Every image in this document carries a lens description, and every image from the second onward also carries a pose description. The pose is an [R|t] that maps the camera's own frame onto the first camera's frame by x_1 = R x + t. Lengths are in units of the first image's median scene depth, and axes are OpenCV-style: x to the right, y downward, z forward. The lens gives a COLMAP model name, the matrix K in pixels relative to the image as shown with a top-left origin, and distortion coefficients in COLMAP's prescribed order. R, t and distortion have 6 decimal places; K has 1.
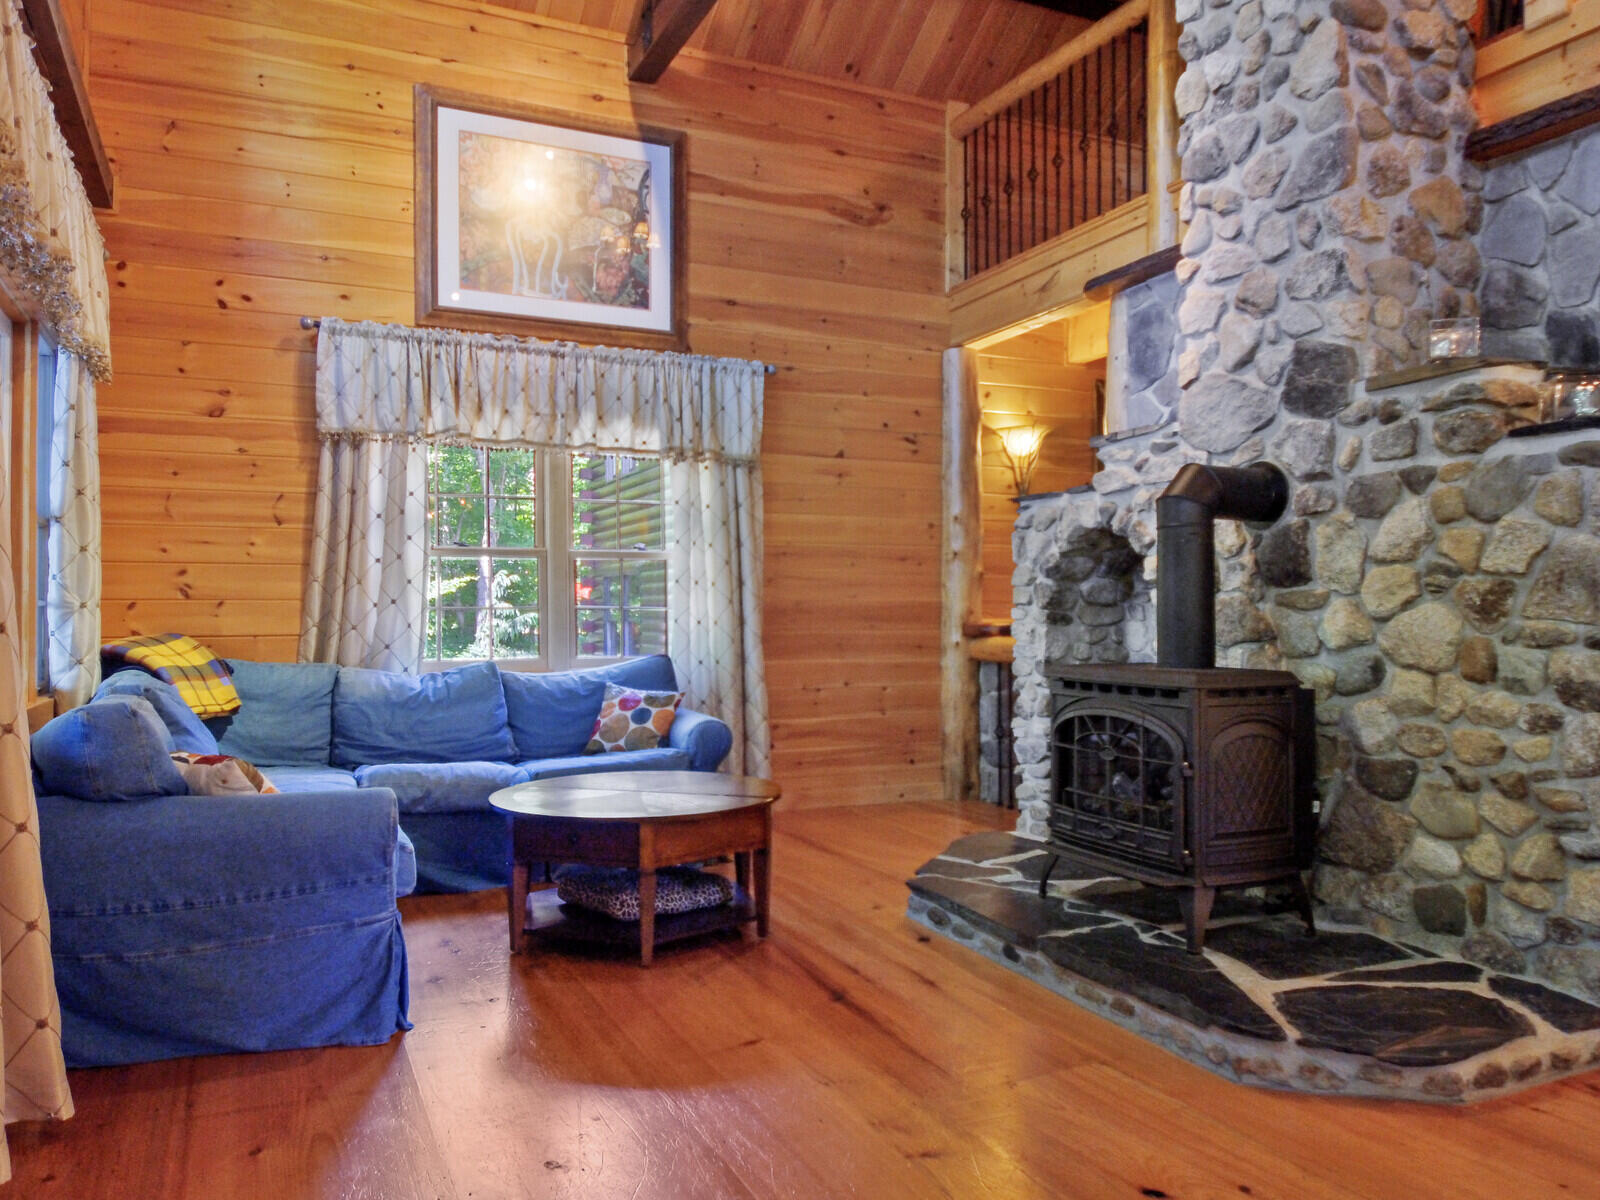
lens RADIAL K [[1102.7, 0, 800.0], [0, 1102.7, 600.0], [0, 0, 1]] dist [0.056080, -0.094162]
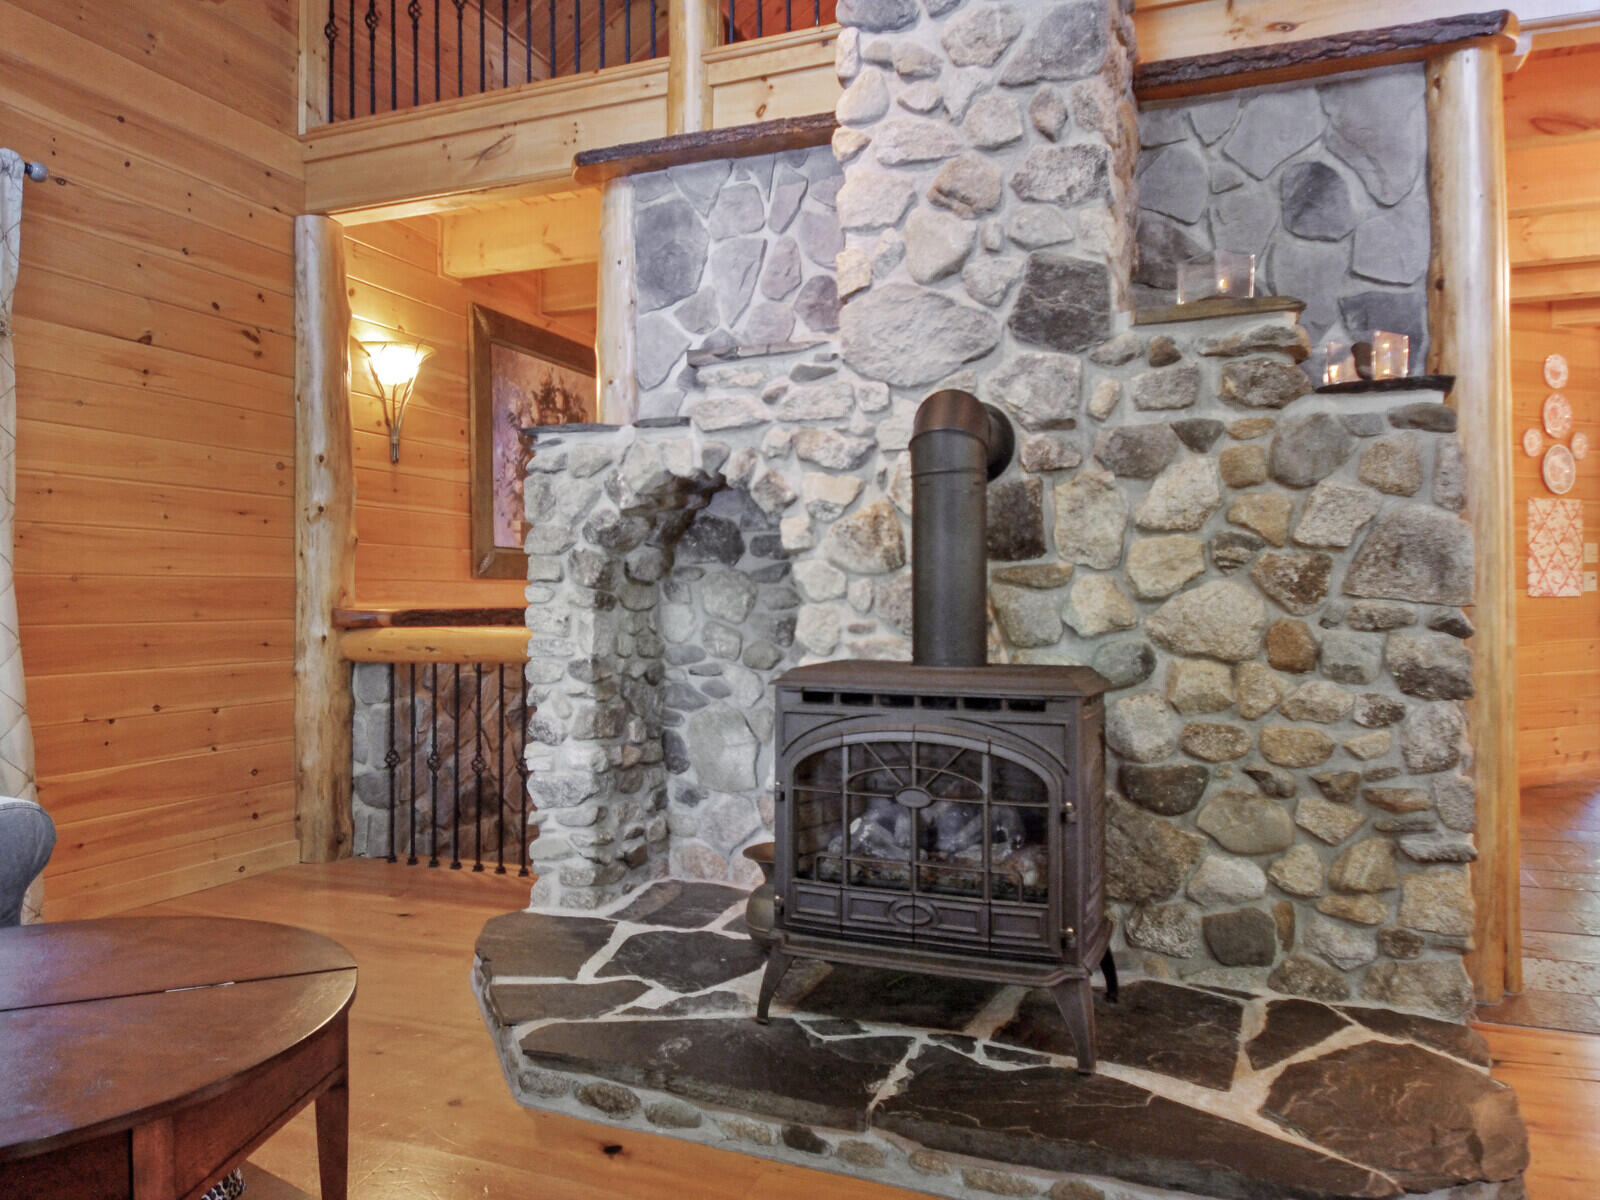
lens RADIAL K [[1102.7, 0, 800.0], [0, 1102.7, 600.0], [0, 0, 1]] dist [0.056080, -0.094162]
pose [[0.728999, 0.001844, 0.684513, -0.224995], [-0.009623, 0.999925, 0.007554, 0.012912], [-0.684447, -0.012094, 0.728962, 0.531973]]
